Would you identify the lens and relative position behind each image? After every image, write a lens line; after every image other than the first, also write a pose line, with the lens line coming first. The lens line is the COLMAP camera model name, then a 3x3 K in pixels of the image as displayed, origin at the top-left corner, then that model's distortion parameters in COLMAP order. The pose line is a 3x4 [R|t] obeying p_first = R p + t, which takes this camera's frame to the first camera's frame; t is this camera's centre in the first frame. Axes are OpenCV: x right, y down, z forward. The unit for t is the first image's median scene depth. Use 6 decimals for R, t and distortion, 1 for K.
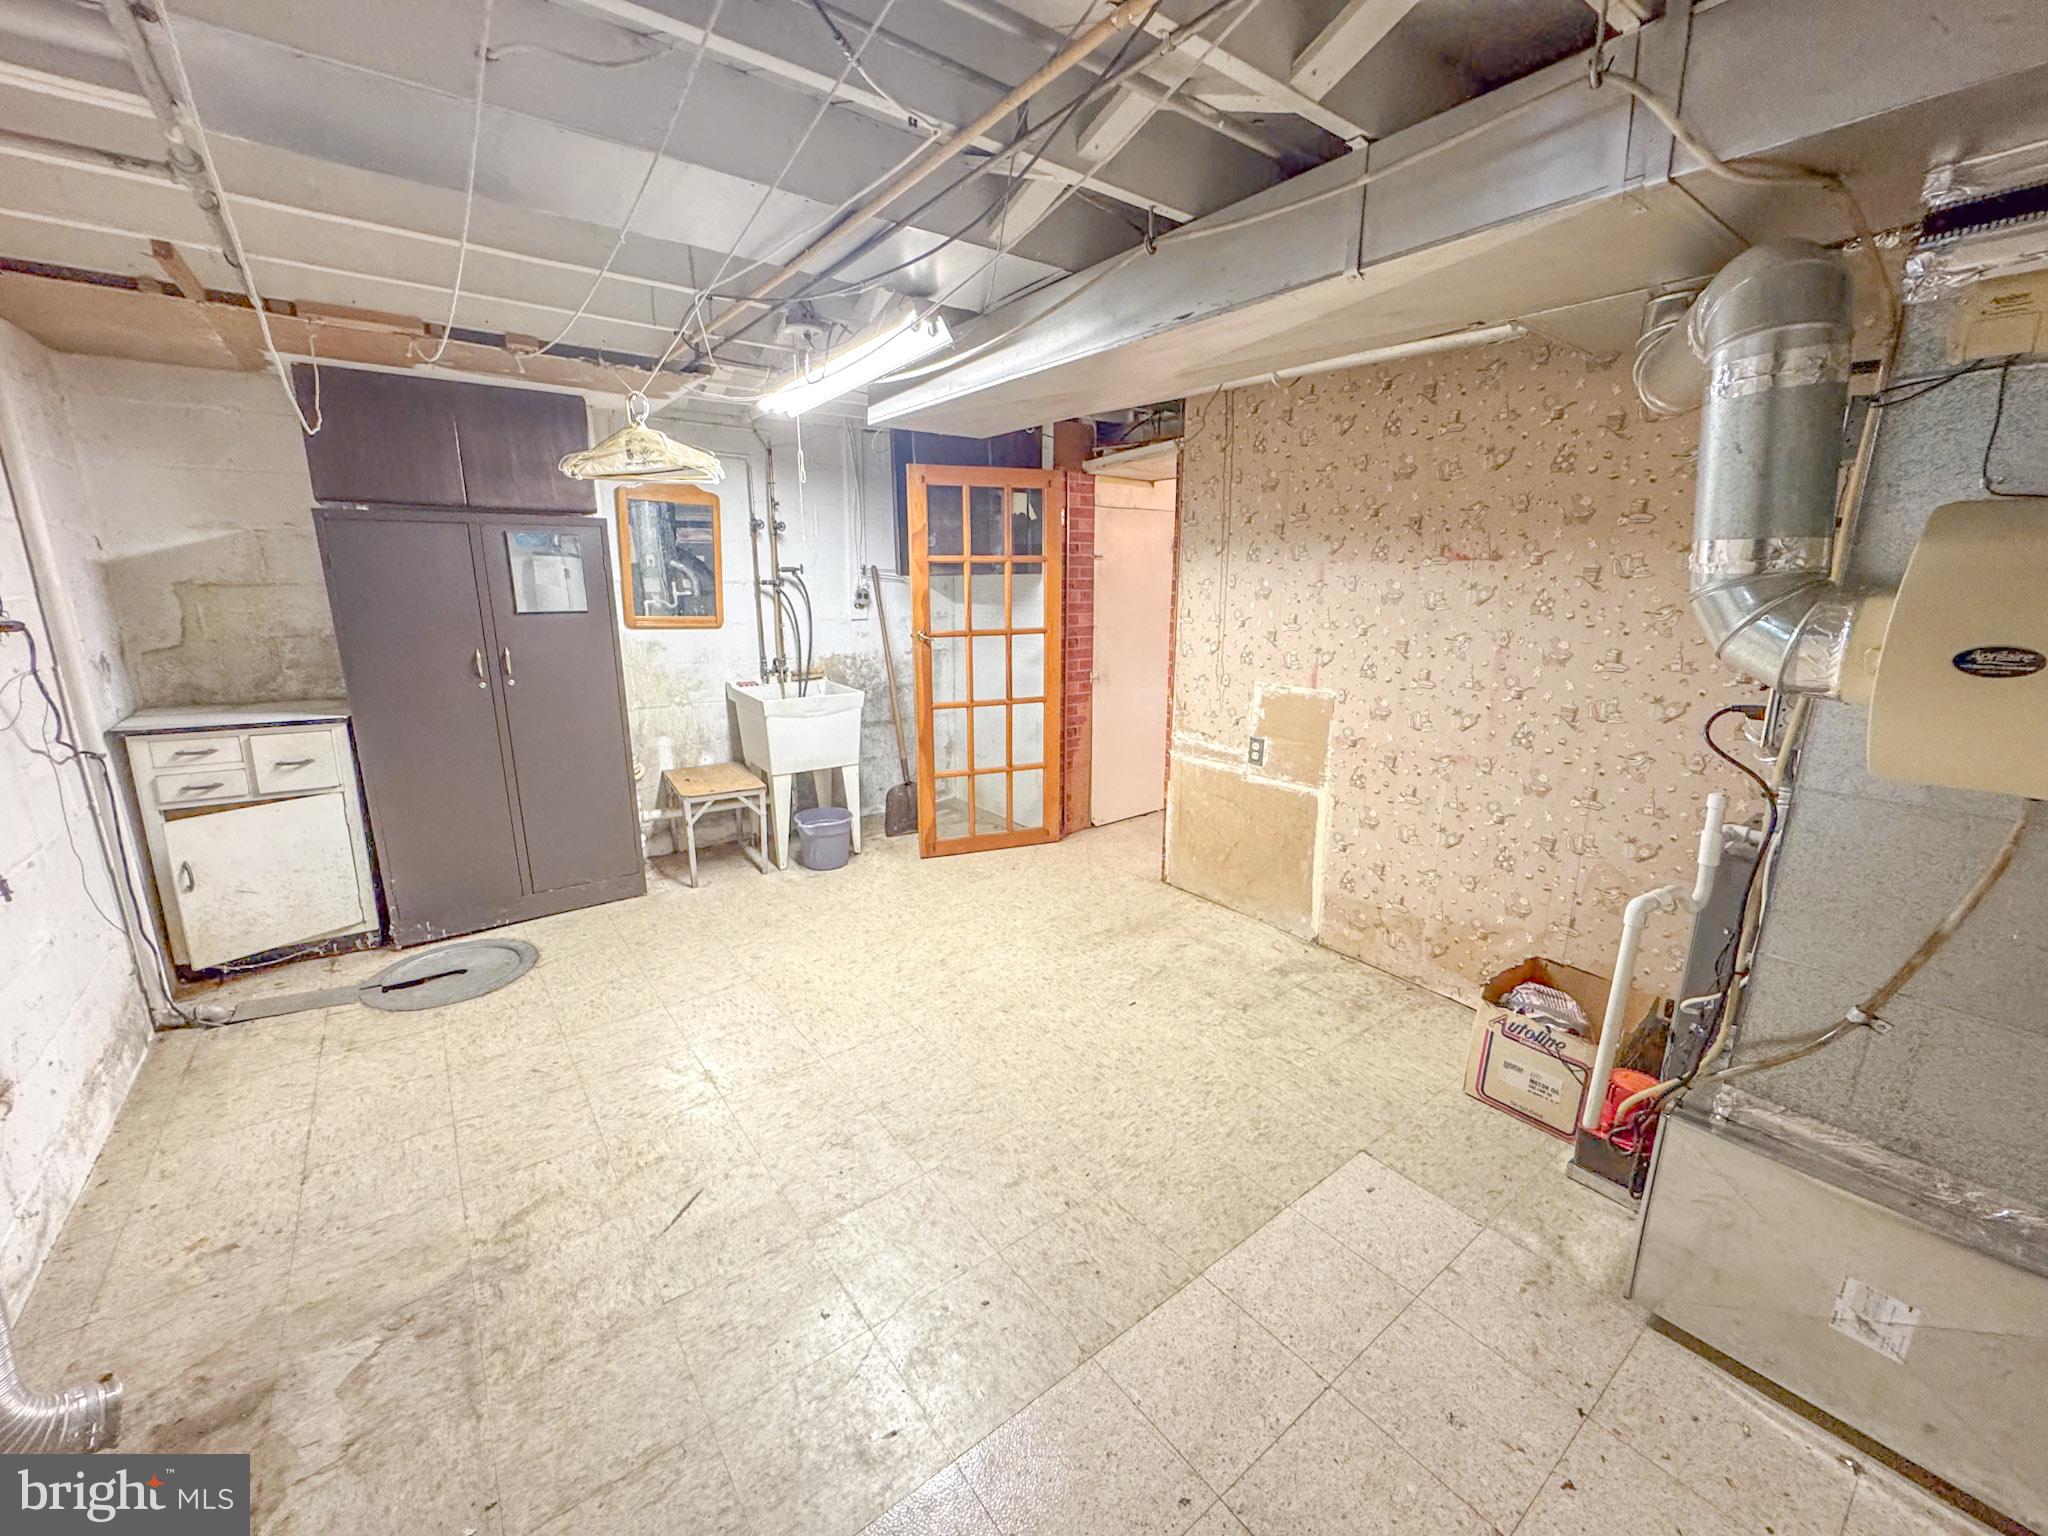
lens RADIAL K [[816.4, 0, 1023.9], [0, 816.4, 767.0], [0, 0, 1]] dist [-0.002521, 0.000219]
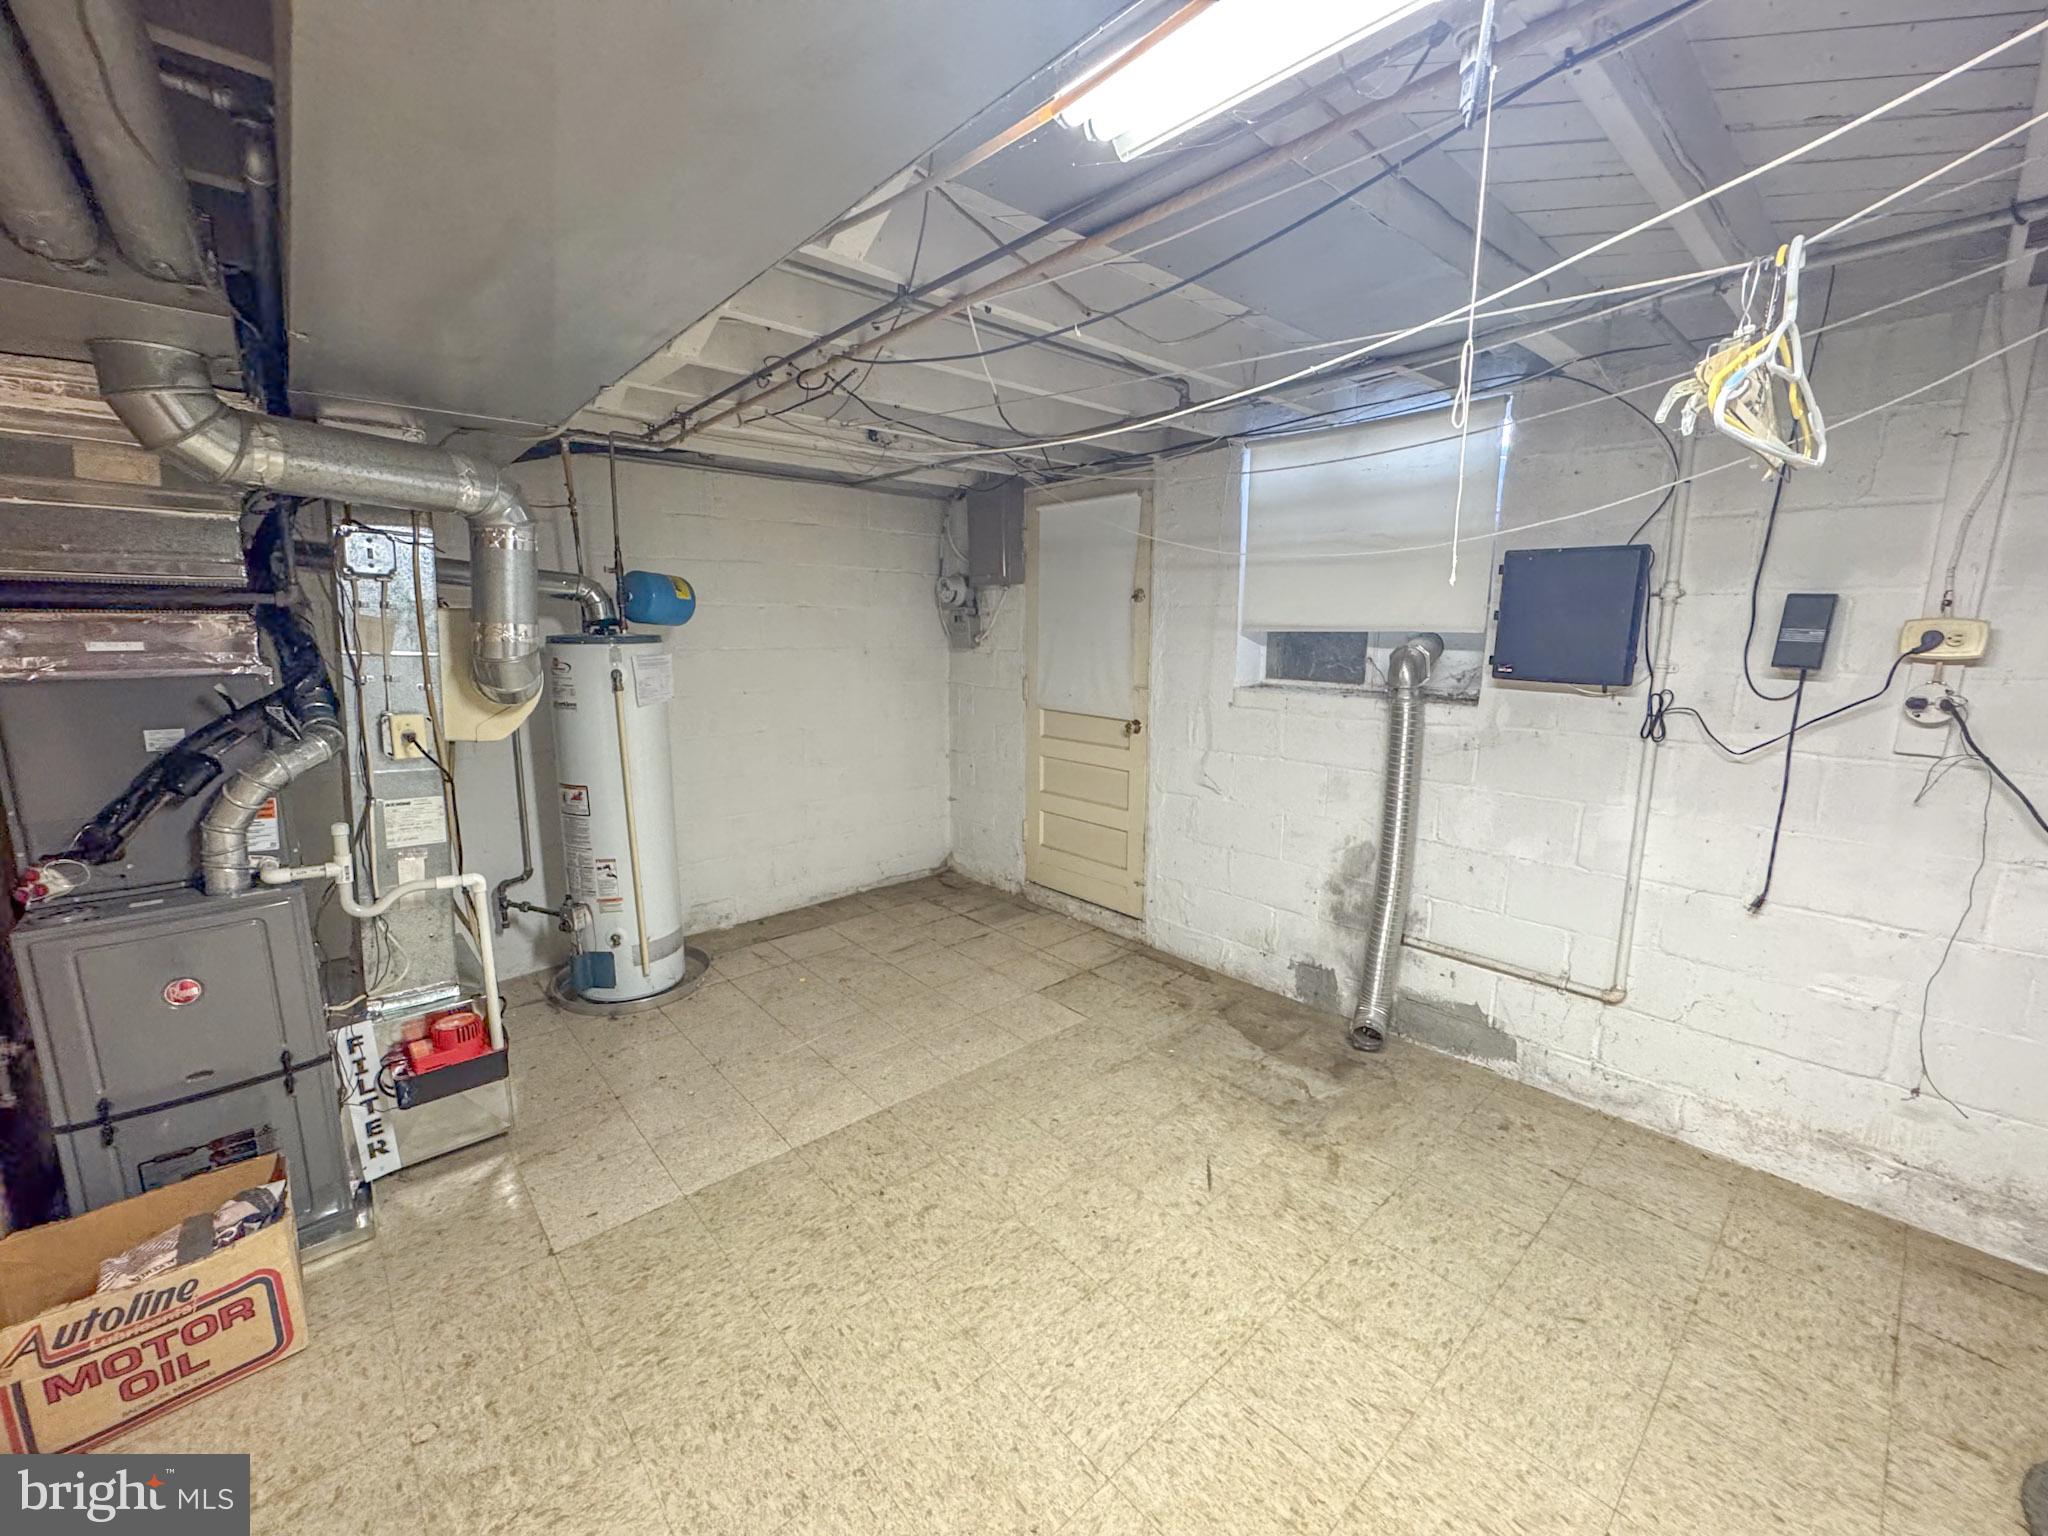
lens RADIAL K [[816.4, 0, 1023.9], [0, 816.4, 767.0], [0, 0, 1]] dist [-0.002521, 0.000219]
pose [[-0.996968, 0.009826, -0.077195, -0.060722], [-0.021289, 0.919711, 0.392018, -0.448772], [0.074849, 0.392473, -0.916713, 1.779689]]
